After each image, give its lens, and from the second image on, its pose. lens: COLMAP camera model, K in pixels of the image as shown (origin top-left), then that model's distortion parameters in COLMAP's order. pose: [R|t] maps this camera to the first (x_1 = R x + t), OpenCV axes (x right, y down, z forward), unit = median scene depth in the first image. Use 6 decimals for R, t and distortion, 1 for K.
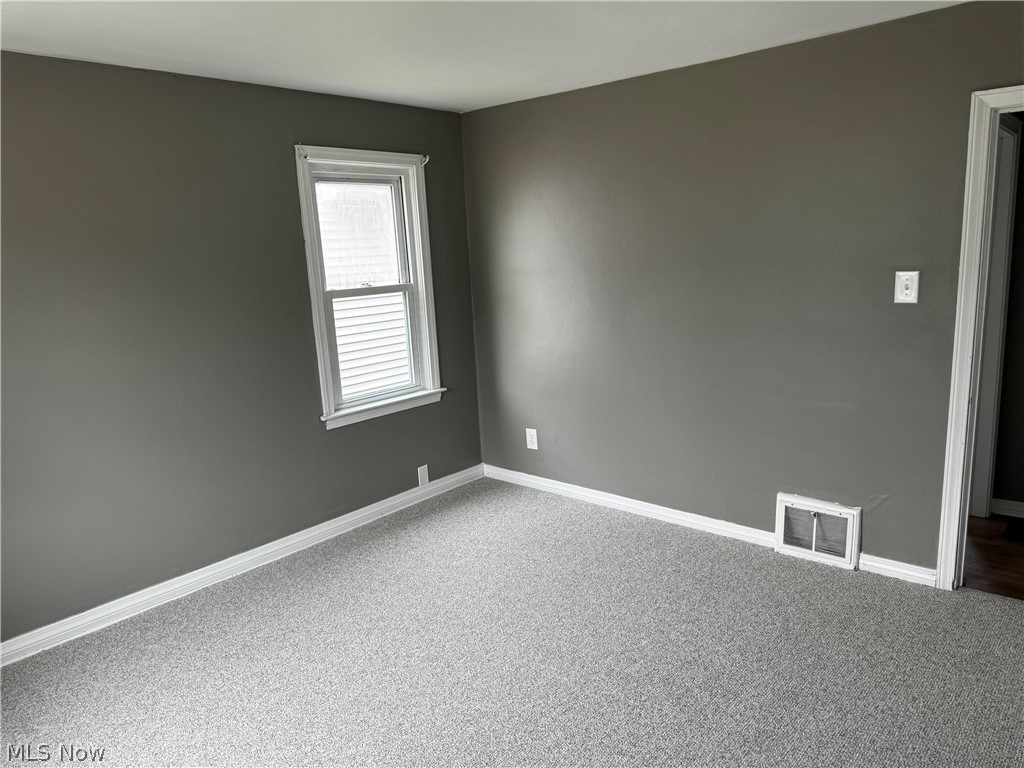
lens RADIAL K [[718.7, 0, 512.0], [0, 718.7, 384.0], [0, 0, 1]] dist [0.138673, -0.186122]
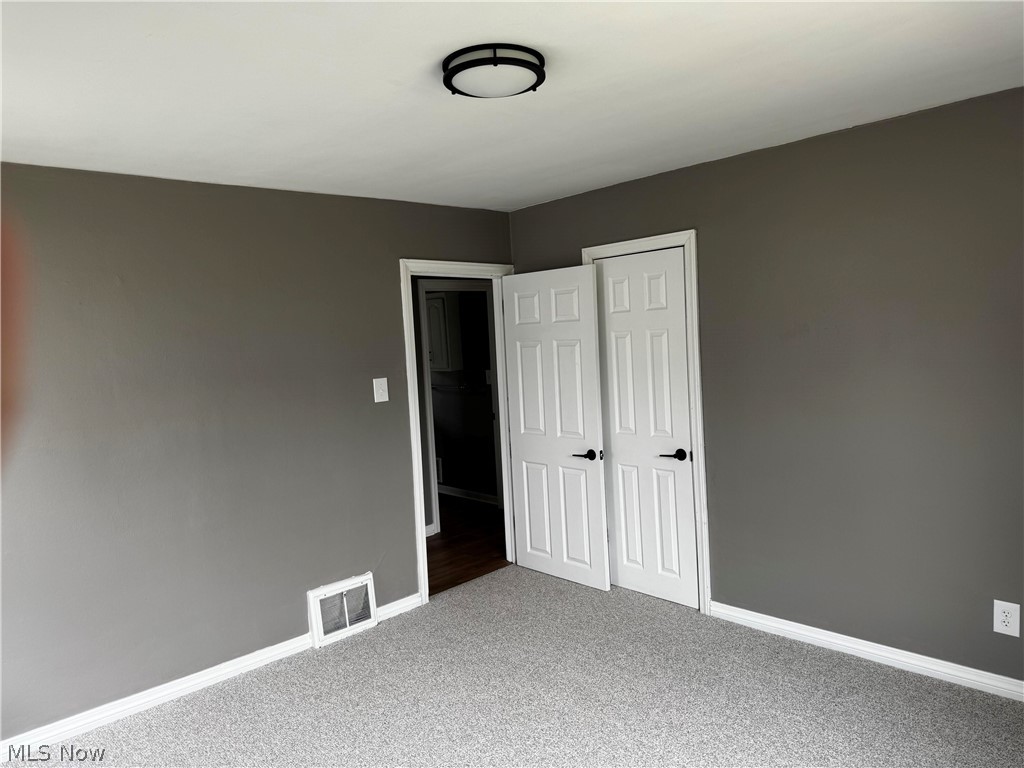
lens RADIAL K [[718.7, 0, 512.0], [0, 718.7, 384.0], [0, 0, 1]] dist [0.138673, -0.186122]
pose [[0.079063, -0.018577, 0.996696, -0.683559], [0.234692, 0.972070, -0.000499, -0.075582], [-0.968849, 0.233956, 0.081215, 0.580541]]
